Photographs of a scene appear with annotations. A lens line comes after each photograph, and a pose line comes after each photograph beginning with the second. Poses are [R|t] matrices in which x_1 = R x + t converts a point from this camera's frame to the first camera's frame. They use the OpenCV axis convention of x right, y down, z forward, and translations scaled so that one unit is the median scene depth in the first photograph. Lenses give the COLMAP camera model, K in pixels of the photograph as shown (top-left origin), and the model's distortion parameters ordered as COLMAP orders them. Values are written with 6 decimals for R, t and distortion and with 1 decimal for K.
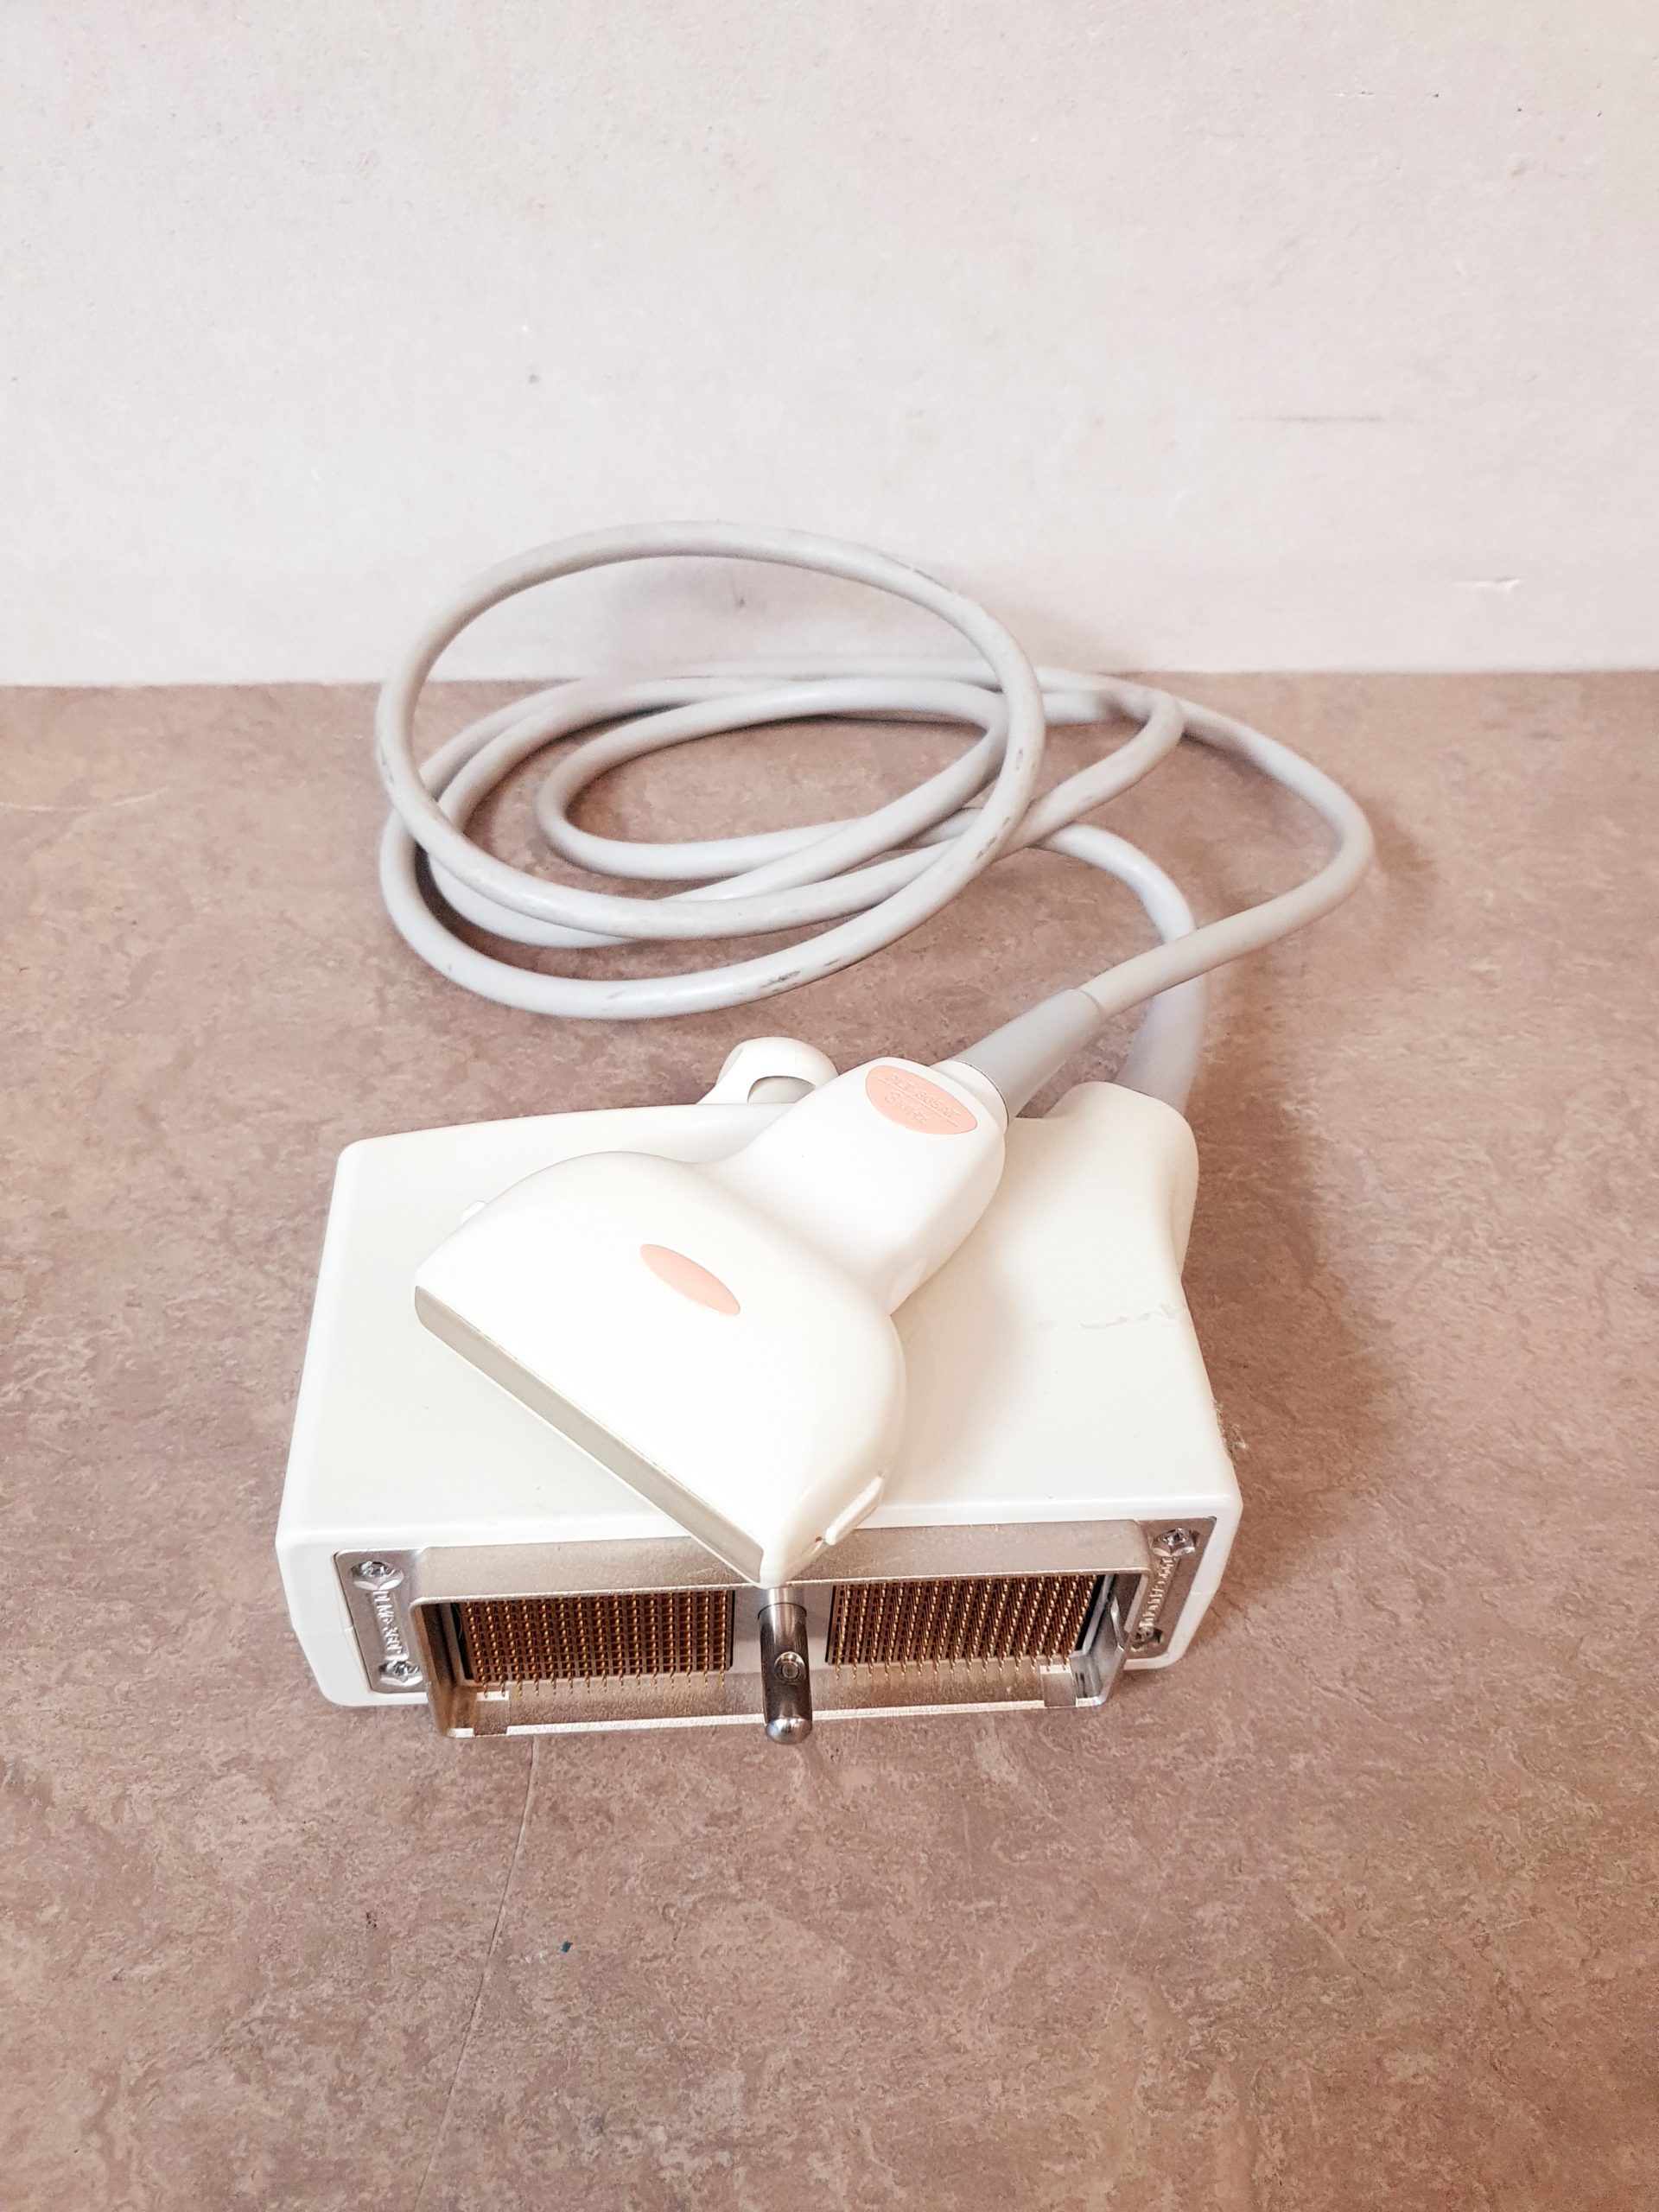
lens RADIAL K [[1798.4, 0, 867.2], [0, 1798.4, 1080.9], [0, 0, 1]] dist [-0.048935, 0.067021]
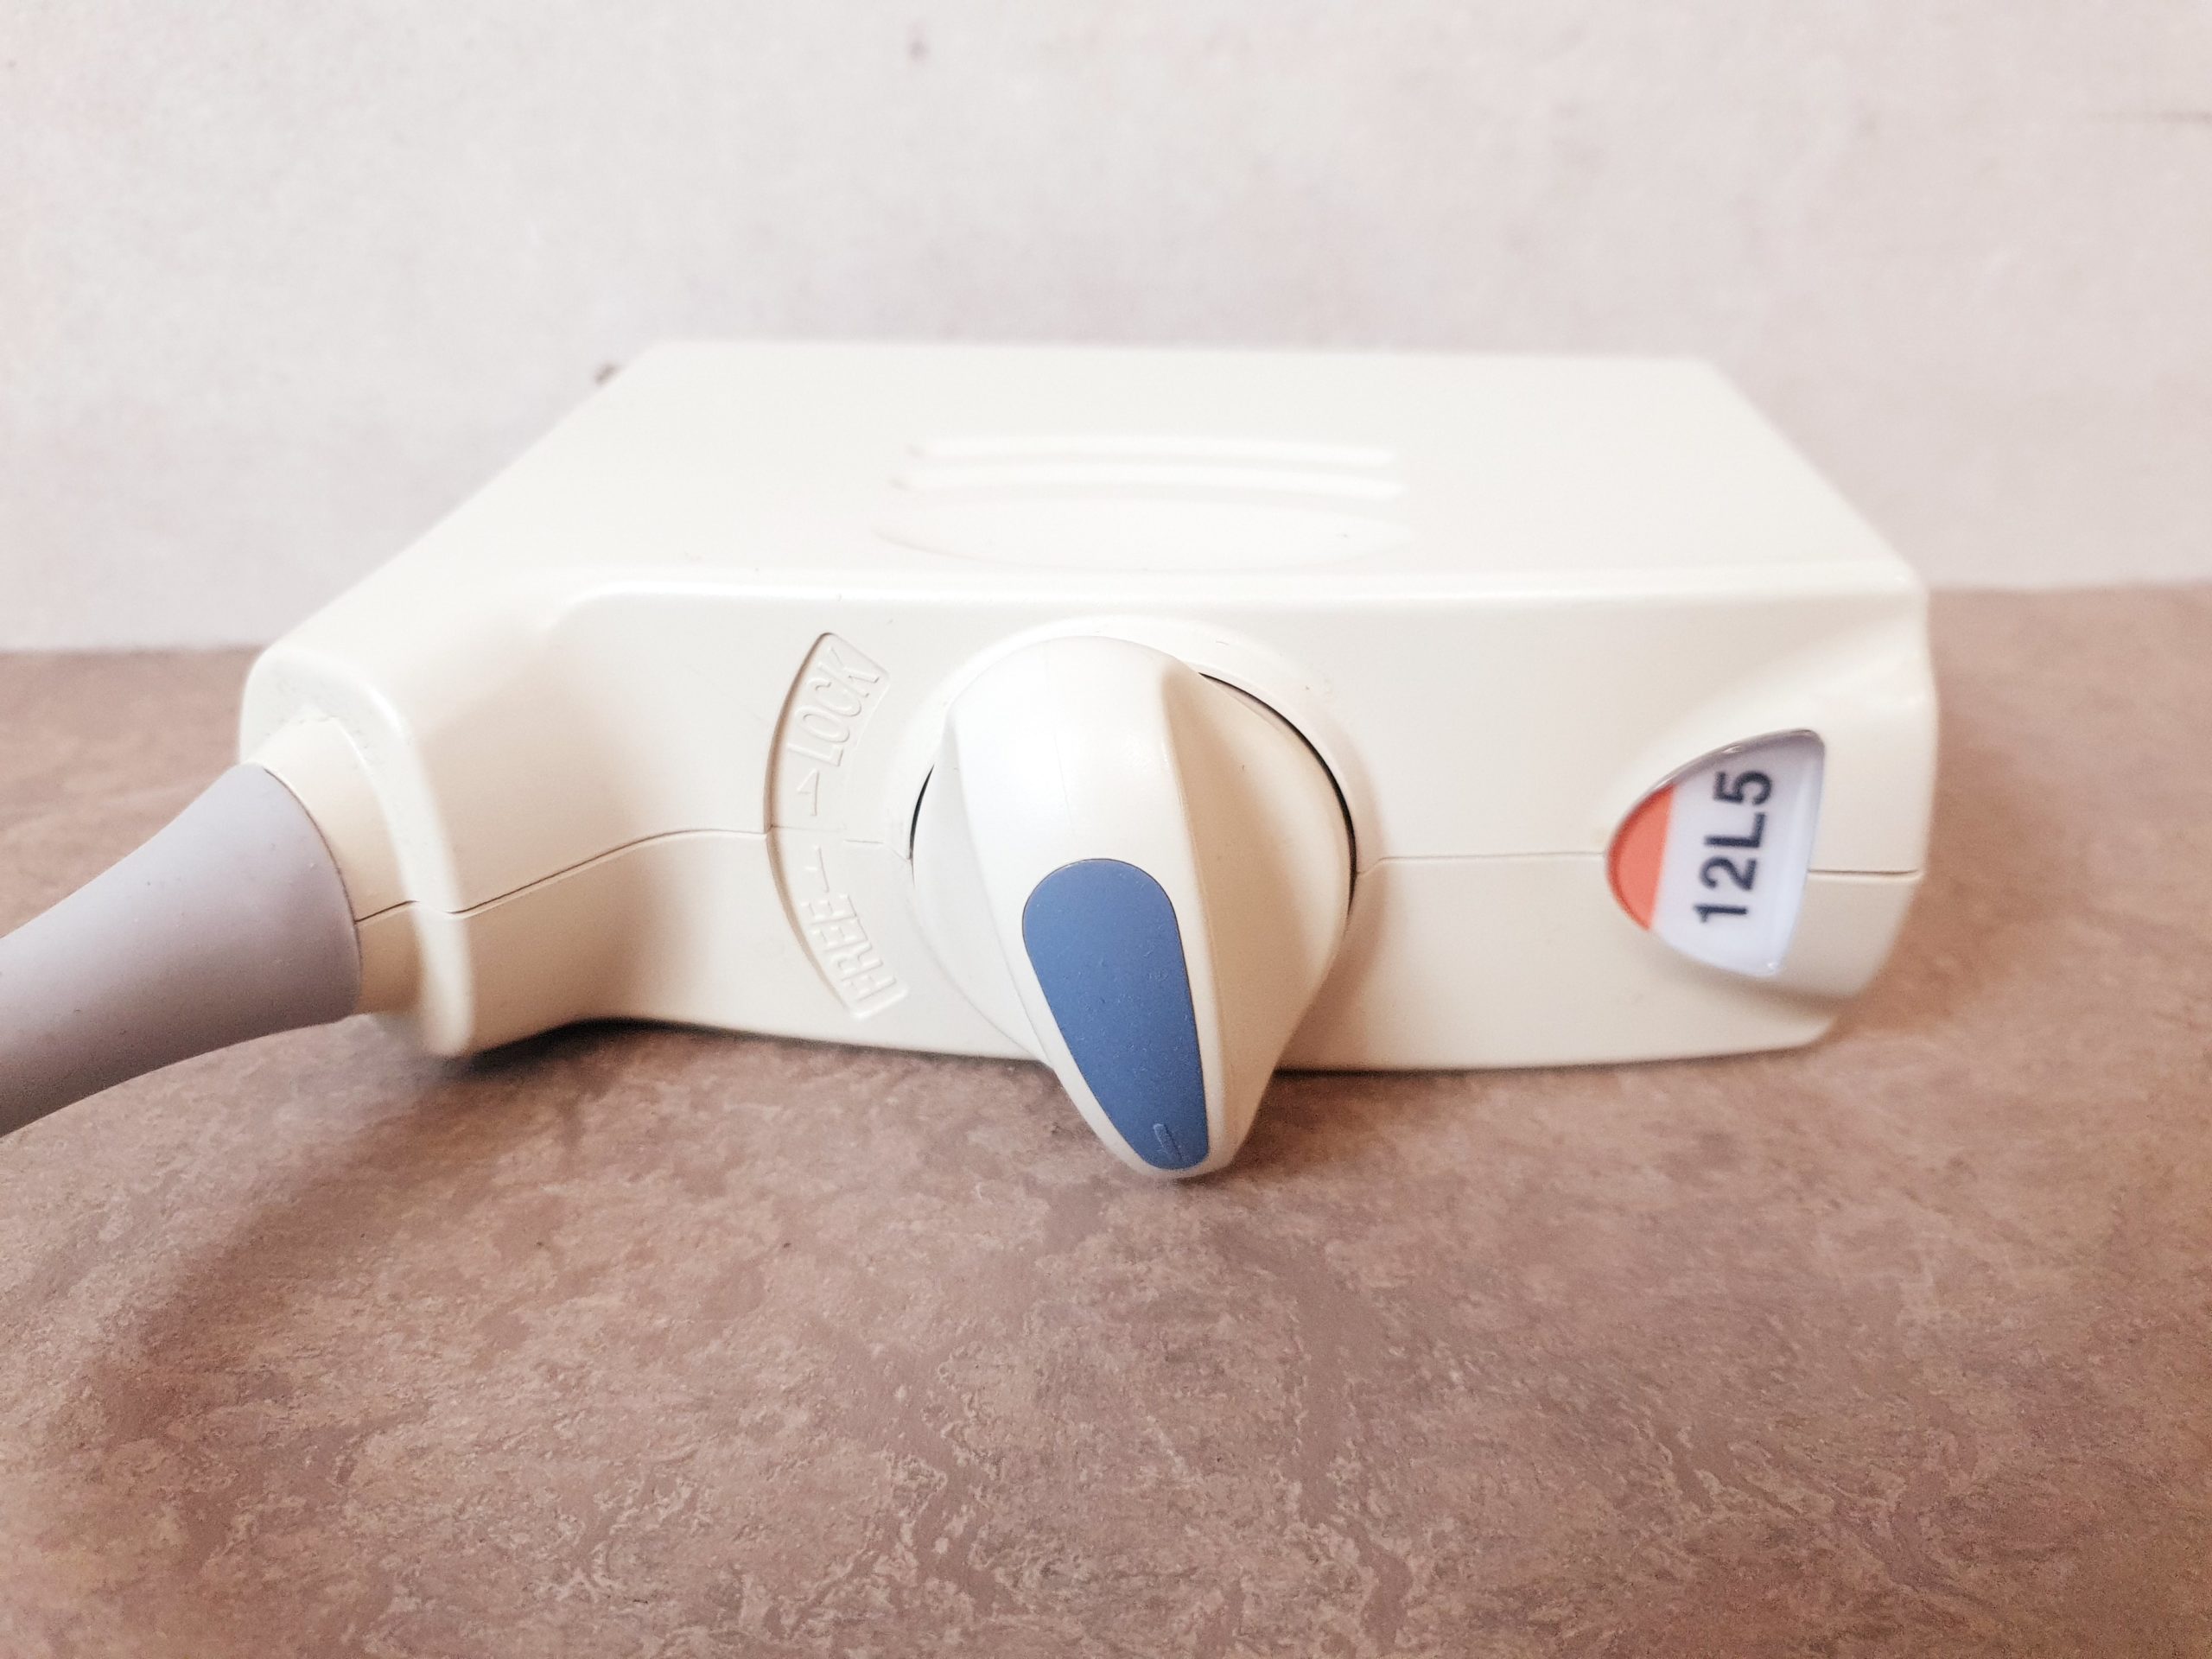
lens RADIAL K [[1798.4, 0, 1111.9], [0, 1798.4, 750.6], [0, 0, 1]] dist [-0.048935, 0.067021]
pose [[0.998686, -0.043676, -0.026792, -0.158644], [0.031677, 0.937268, -0.347168, 0.029562], [0.040274, 0.345863, 0.937420, 0.722341]]
